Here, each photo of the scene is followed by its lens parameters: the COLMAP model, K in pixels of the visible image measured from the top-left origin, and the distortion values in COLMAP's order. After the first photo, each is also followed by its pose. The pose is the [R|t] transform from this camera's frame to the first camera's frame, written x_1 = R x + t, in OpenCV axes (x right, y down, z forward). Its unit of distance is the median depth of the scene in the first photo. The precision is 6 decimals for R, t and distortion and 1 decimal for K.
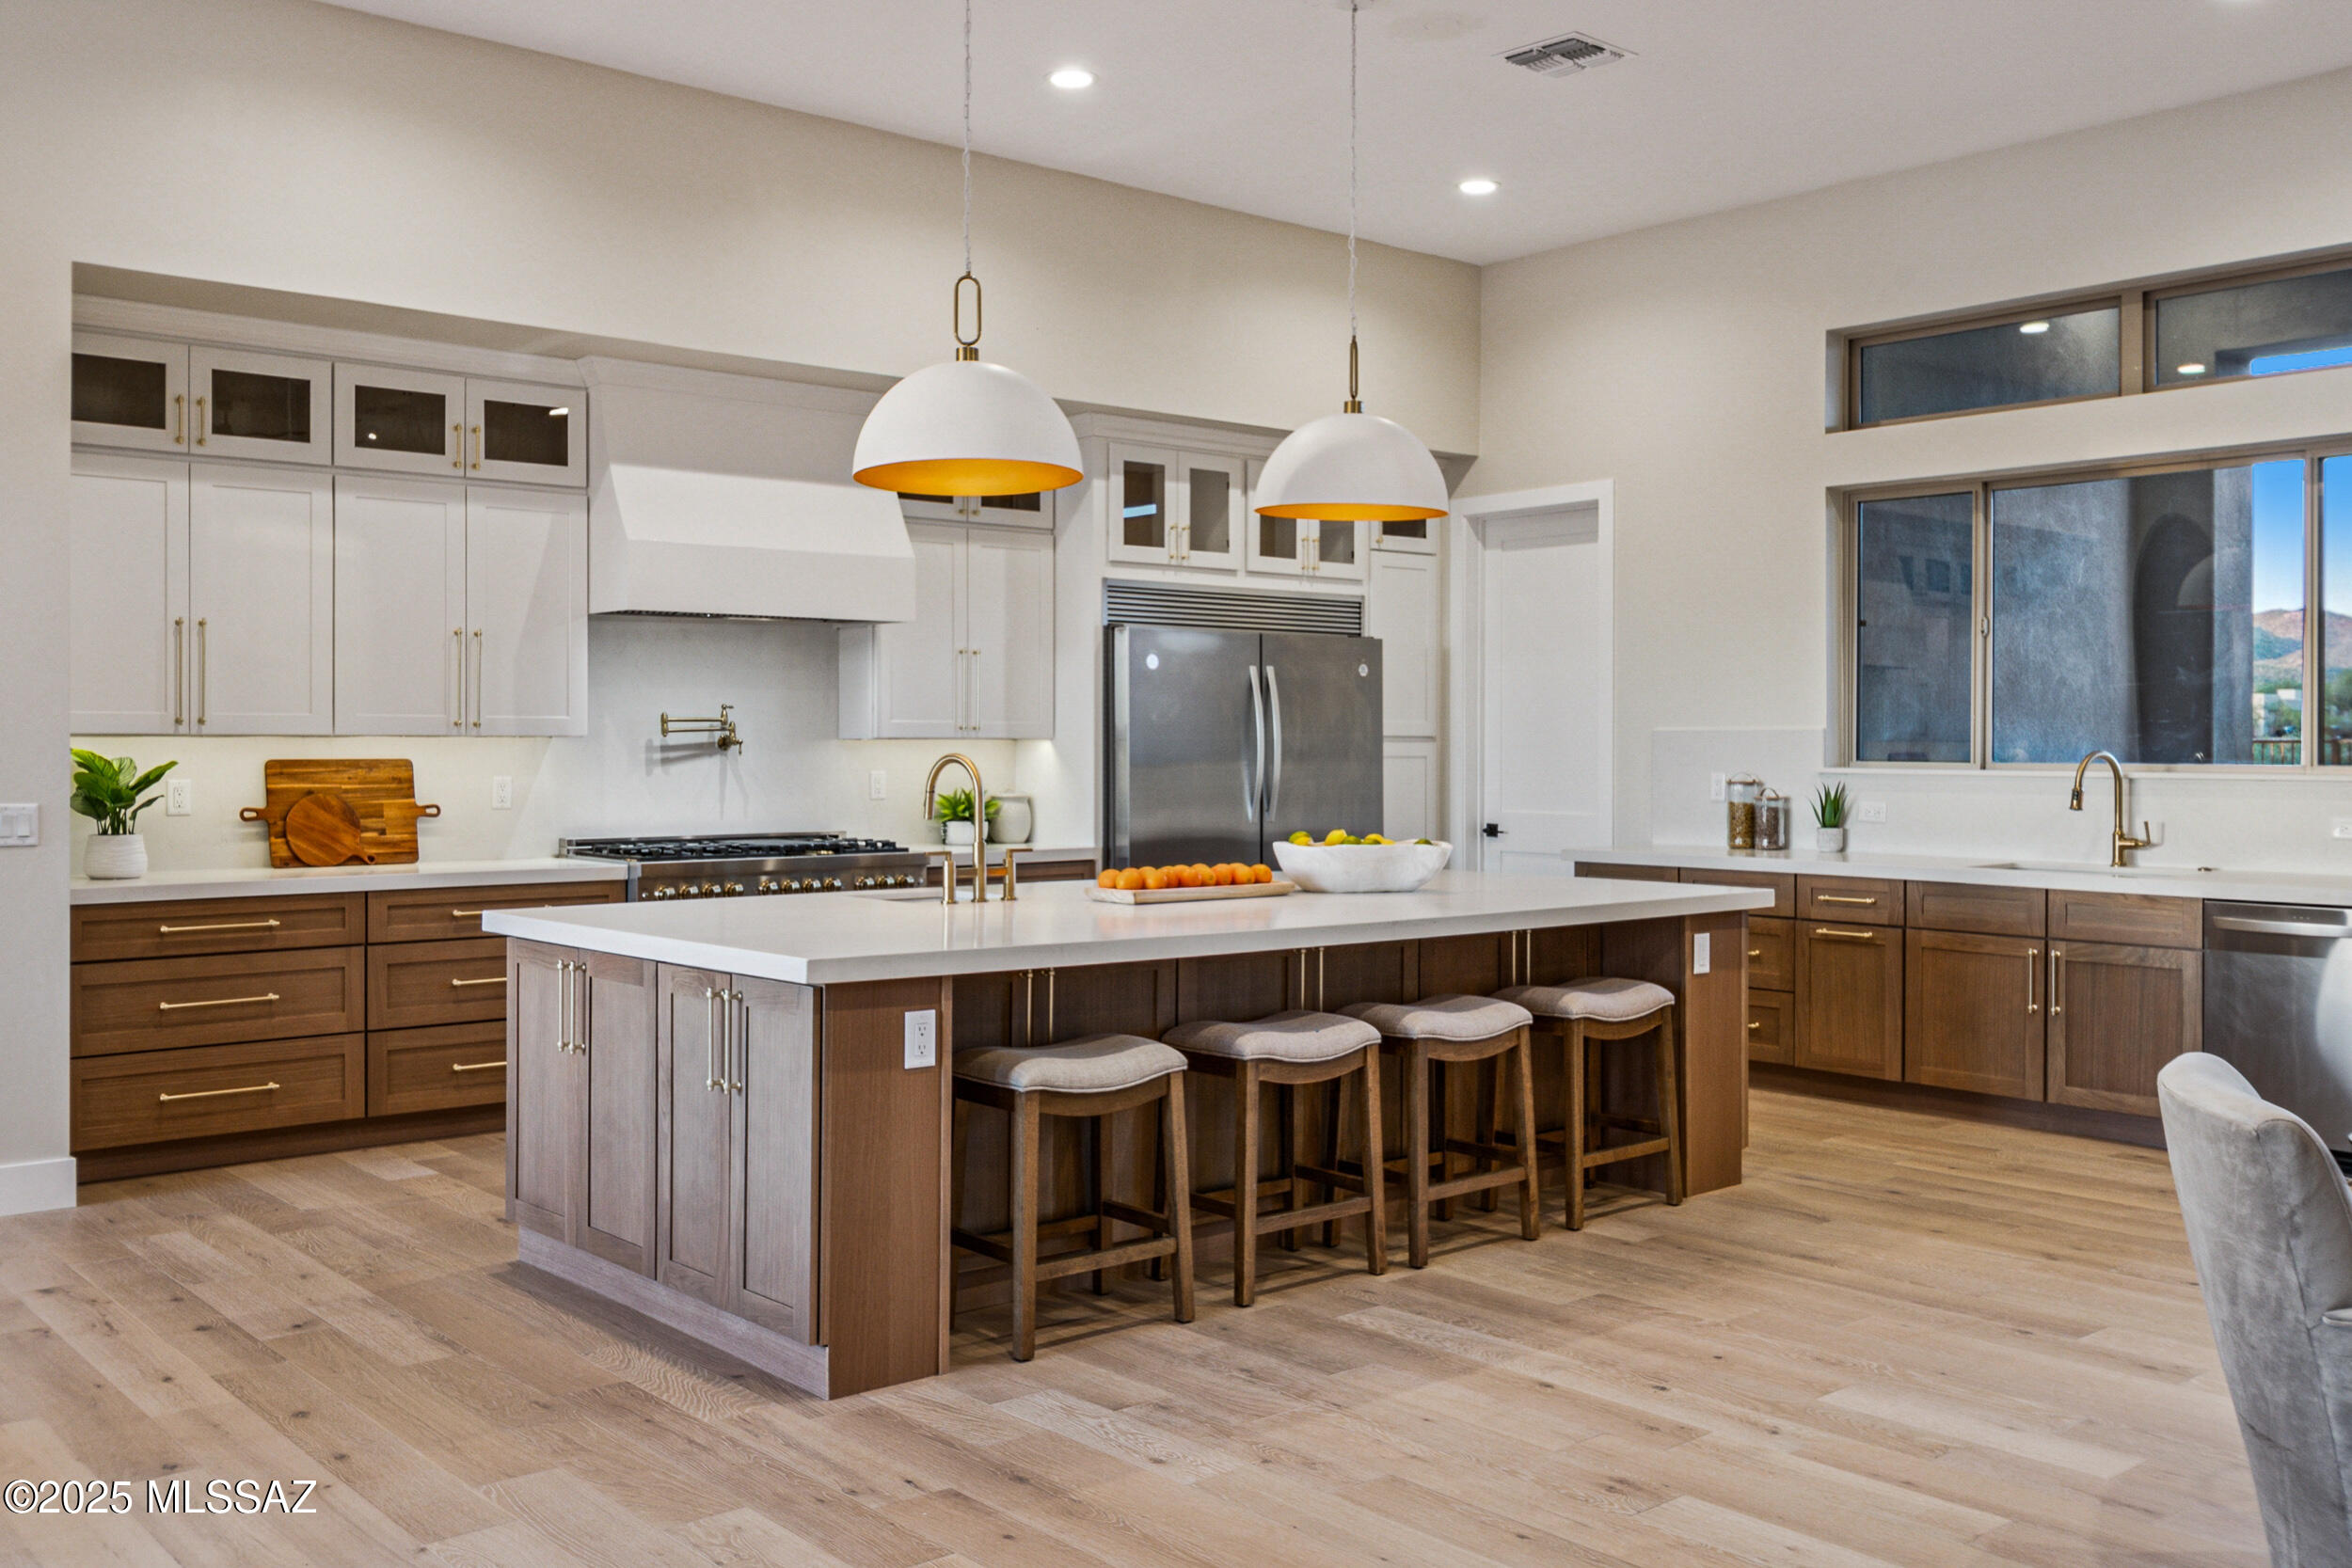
lens RADIAL K [[2047.8, 0, 1175.2], [0, 2047.8, 770.3], [0, 0, 1]] dist [0.011187, -0.010288]
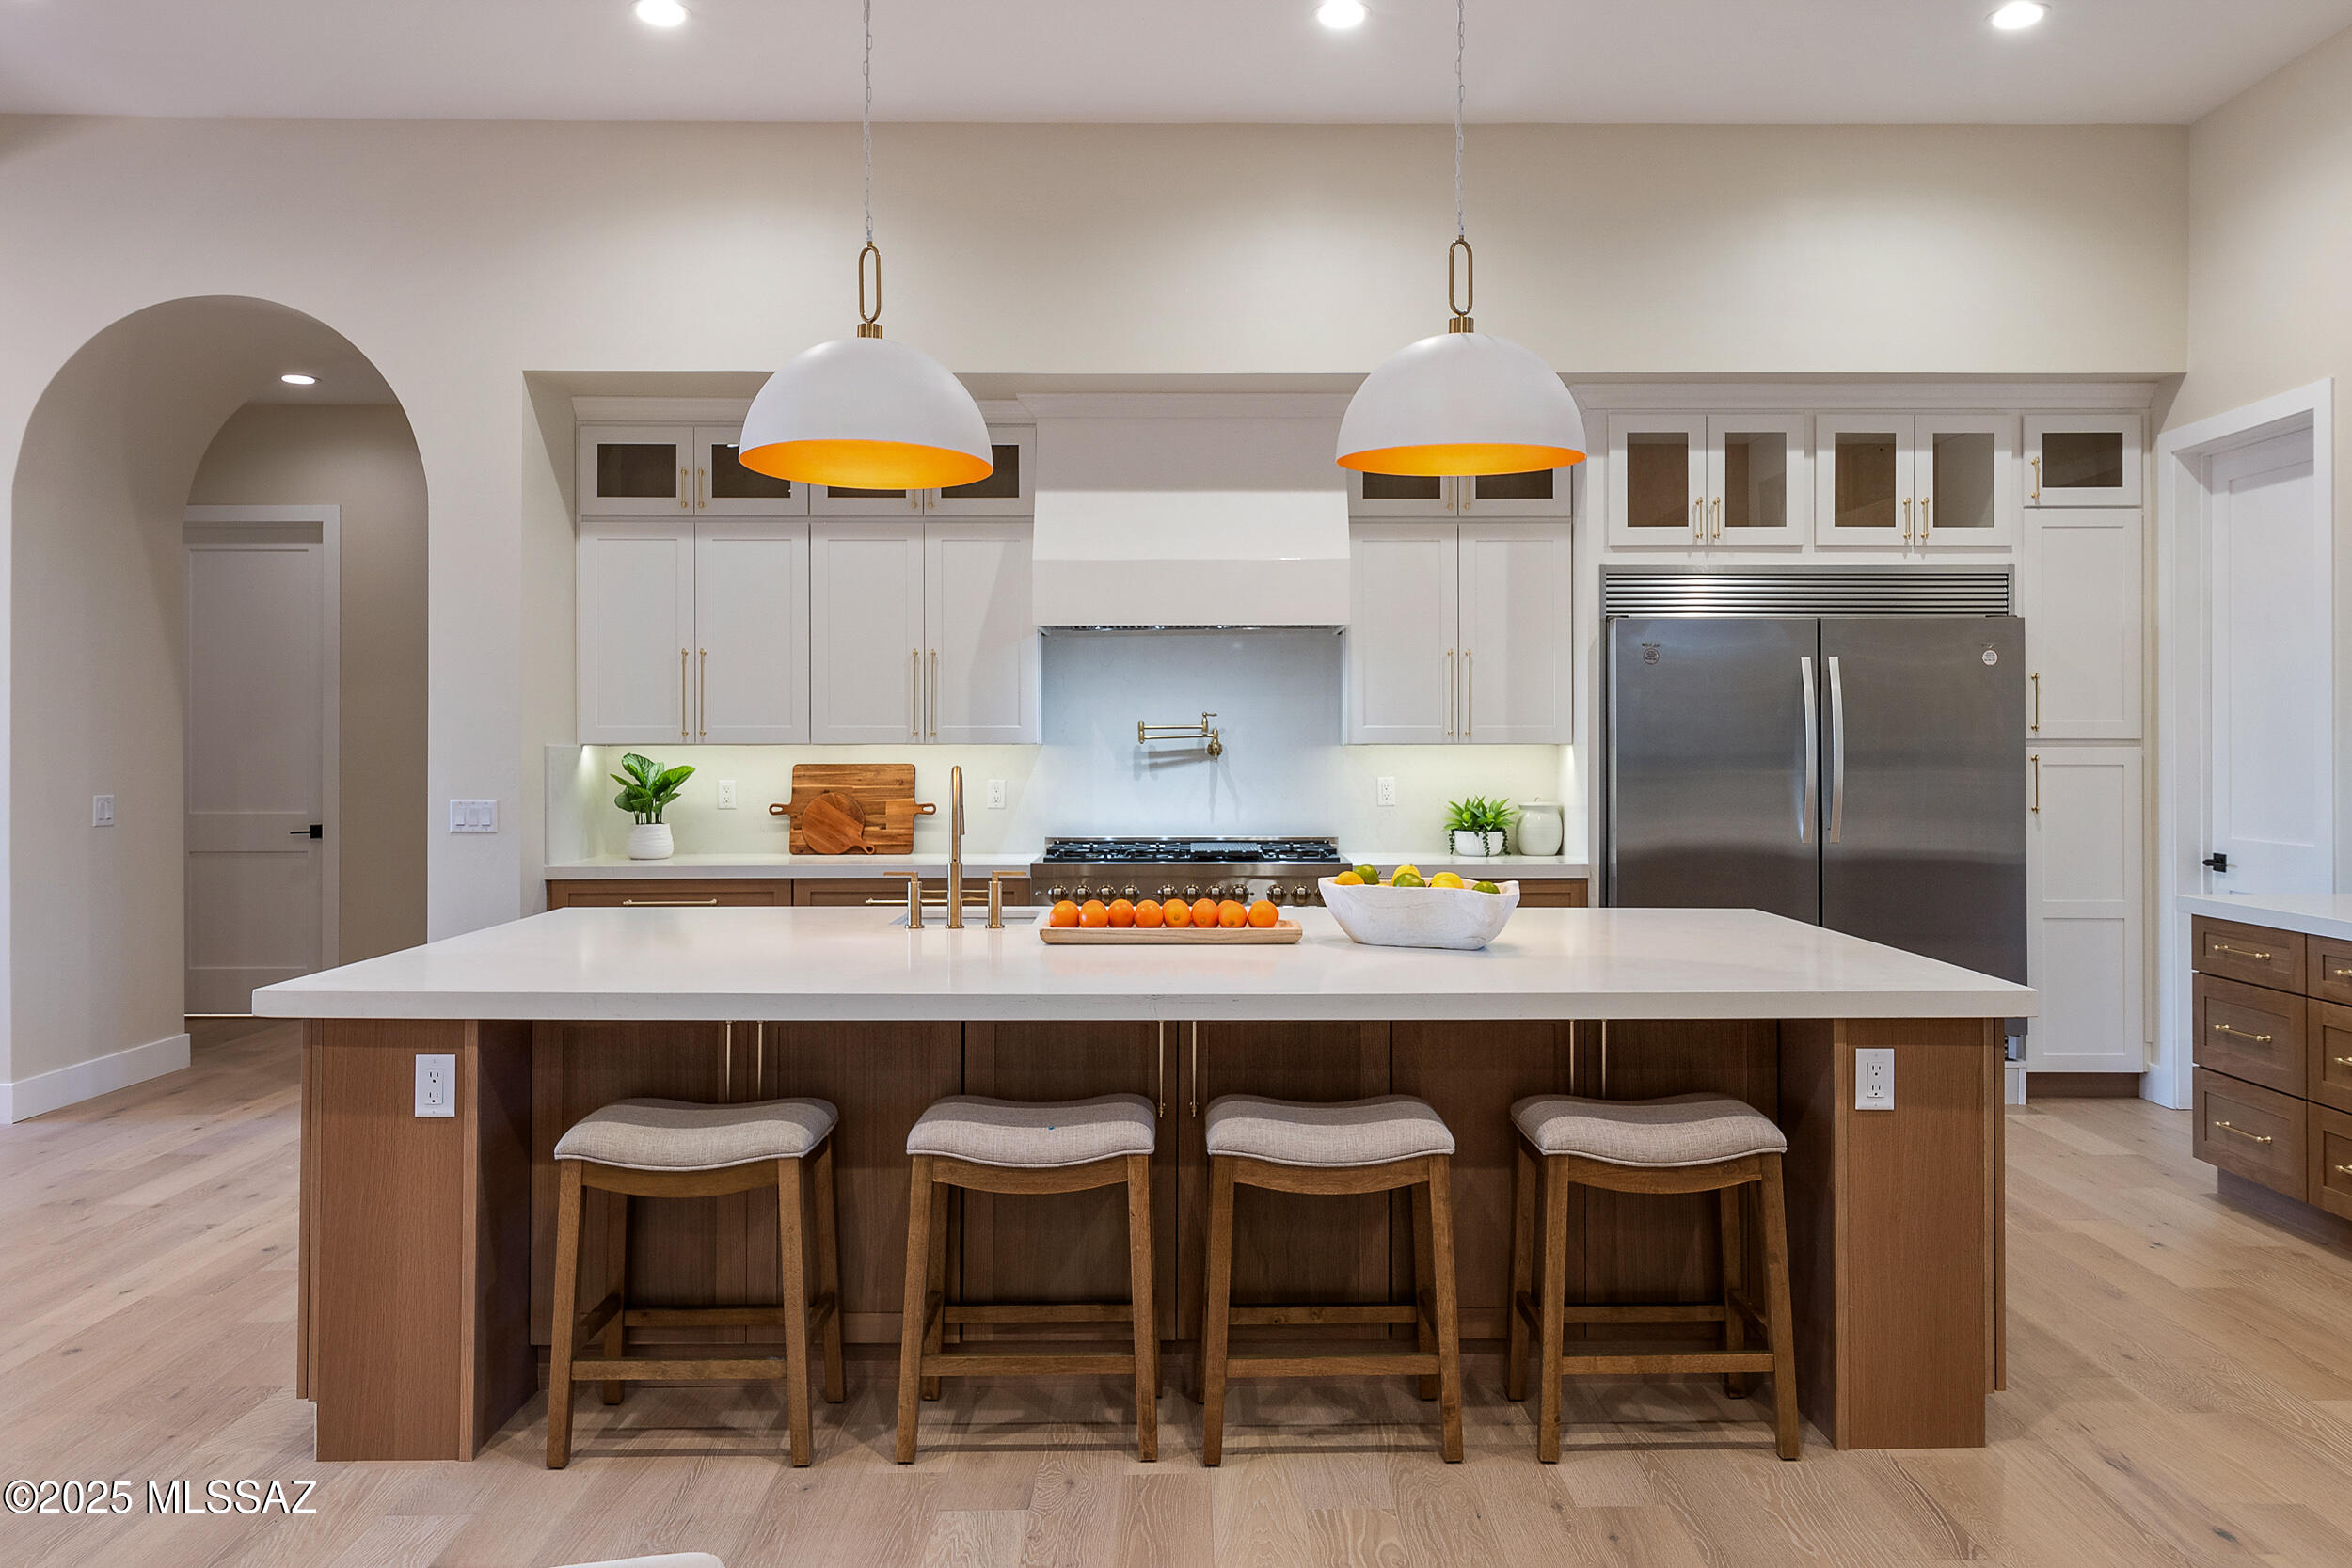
lens RADIAL K [[1693.9, 0, 1205.3], [0, 1693.9, 744.9], [0, 0, 1]] dist [0.014655, -0.008111]
pose [[0.769854, -0.000849, -0.638220, 0.366791], [-0.005596, 0.999952, -0.008081, -0.009562], [0.638196, 0.009793, 0.769812, 0.375327]]
